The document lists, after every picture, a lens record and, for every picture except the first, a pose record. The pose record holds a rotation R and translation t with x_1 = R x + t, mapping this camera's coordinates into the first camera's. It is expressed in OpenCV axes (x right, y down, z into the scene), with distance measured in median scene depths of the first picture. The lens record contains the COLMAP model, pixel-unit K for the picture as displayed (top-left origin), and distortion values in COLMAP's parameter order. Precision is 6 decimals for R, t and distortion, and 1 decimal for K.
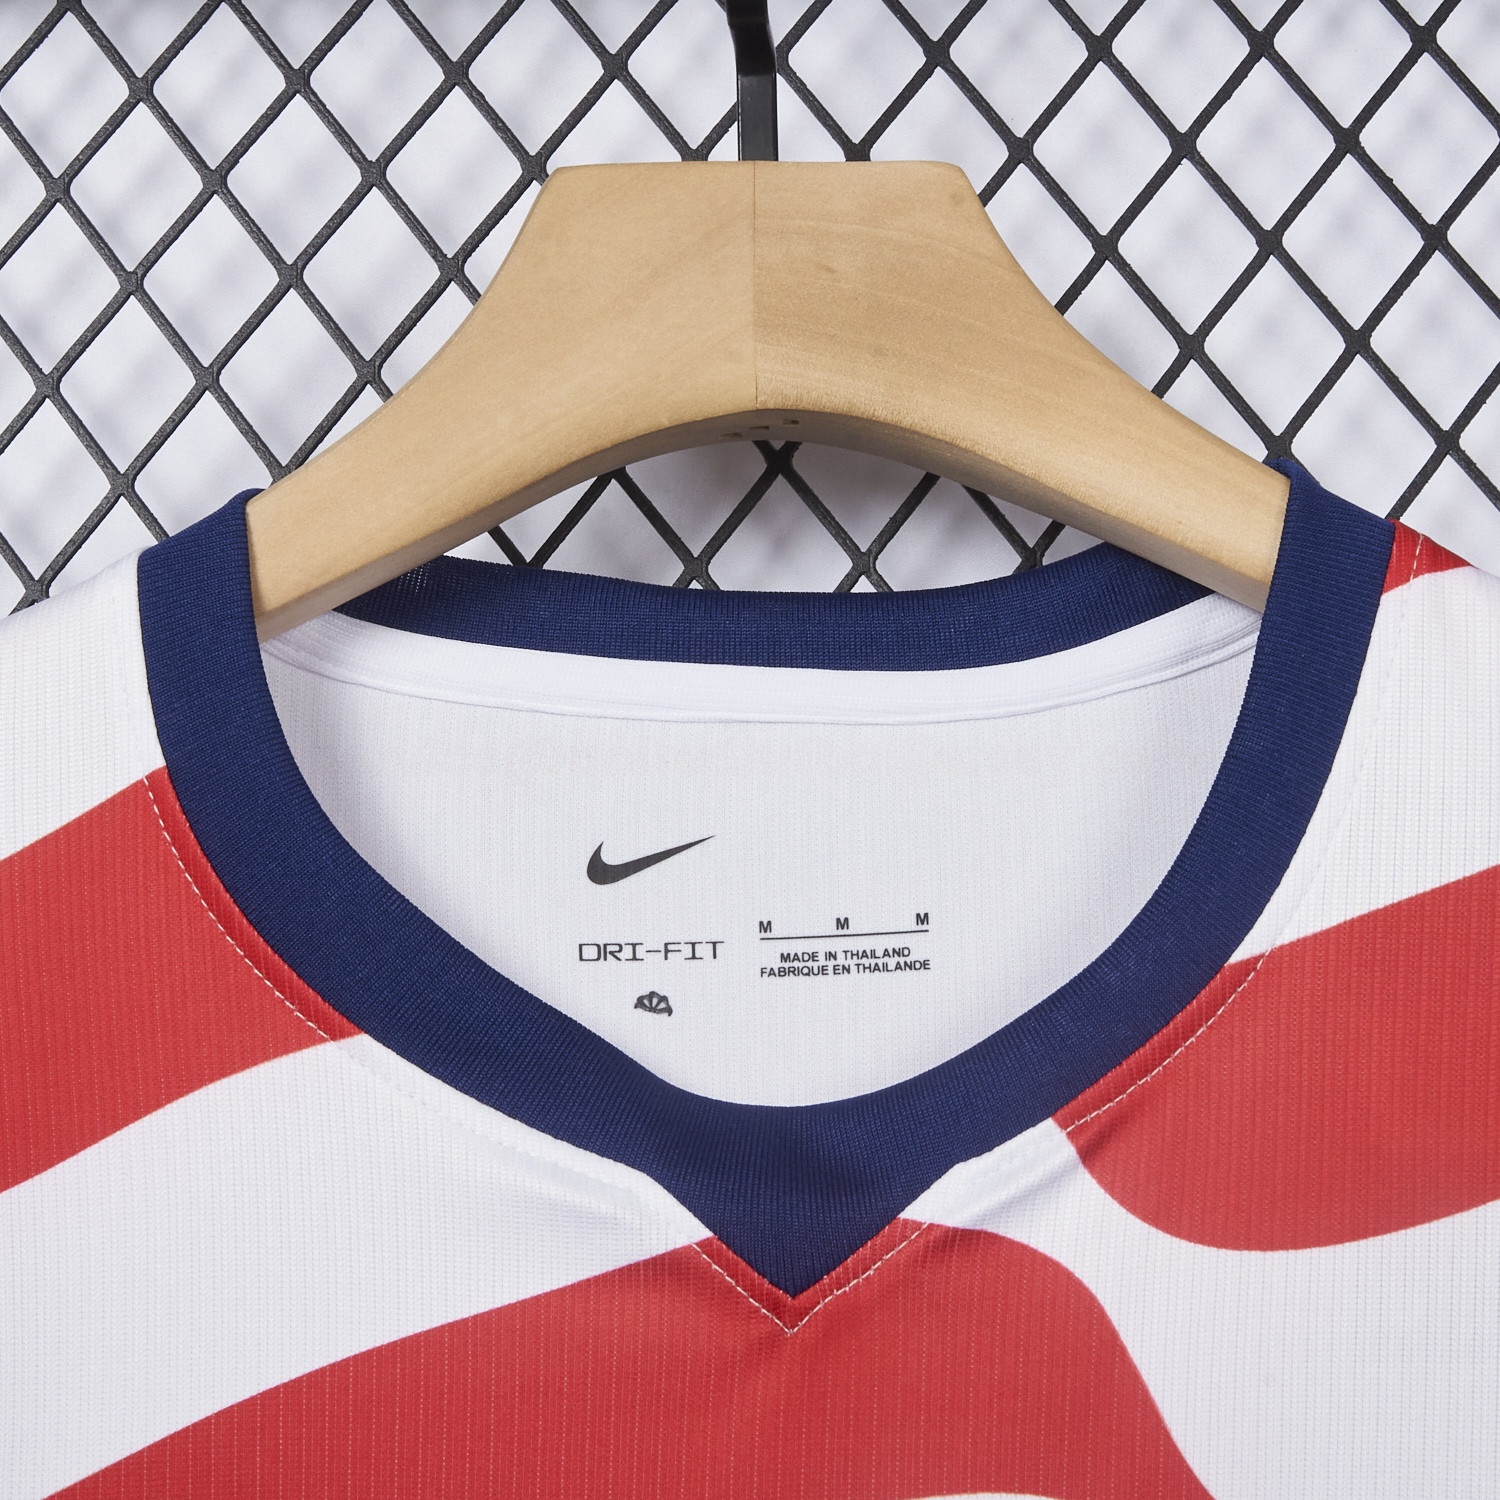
lens RADIAL K [[3200.4, 0, 750.0], [0, 3200.4, 750.0], [0, 0, 1]] dist [-0.025467, -0.175929]
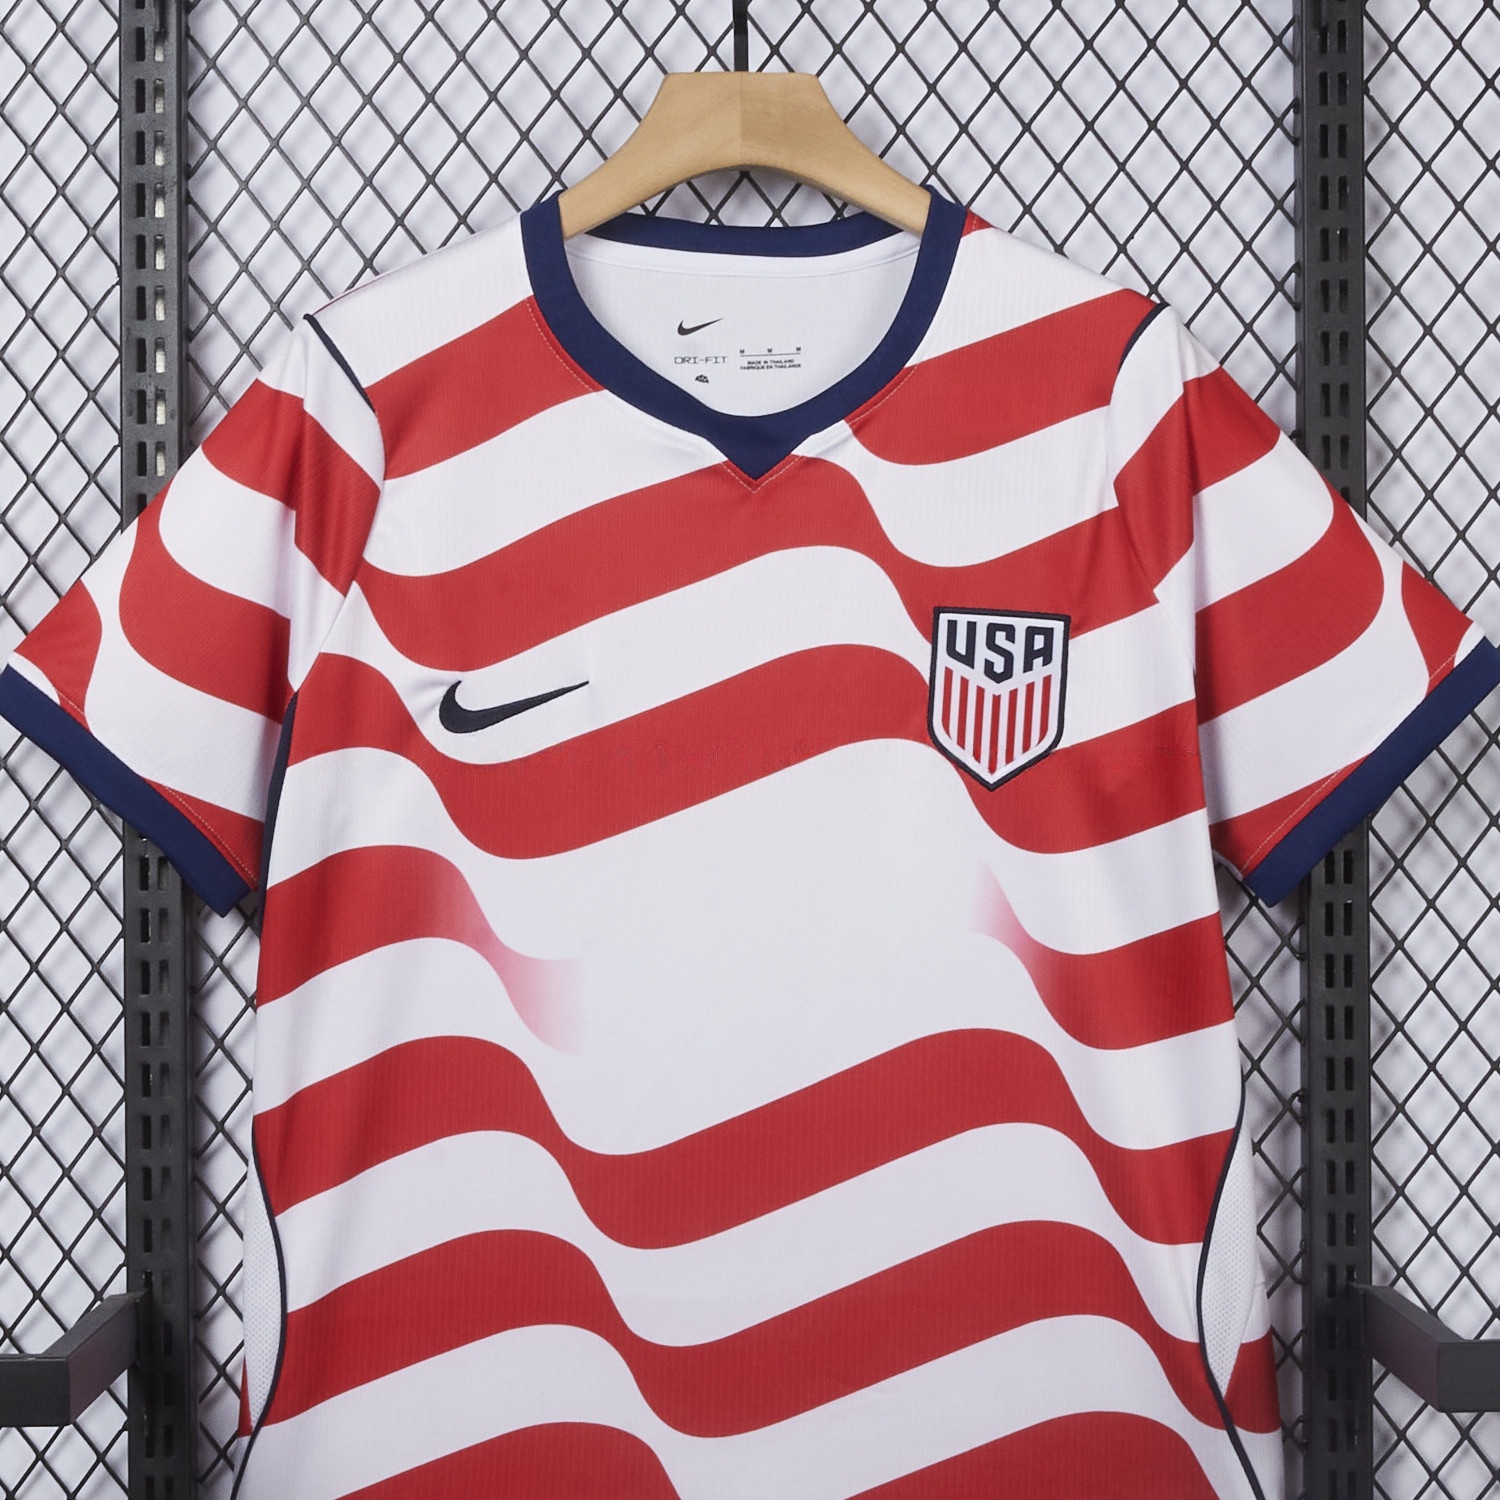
lens RADIAL K [[3000.7, 0, 750.0], [0, 3000.7, 750.0], [0, 0, 1]] dist [-0.001194, -0.005658]
pose [[0.997648, -0.004081, 0.068425, -0.173242], [-0.010716, 0.976666, 0.214498, -0.171012], [-0.067704, -0.214727, 0.974325, -1.666777]]
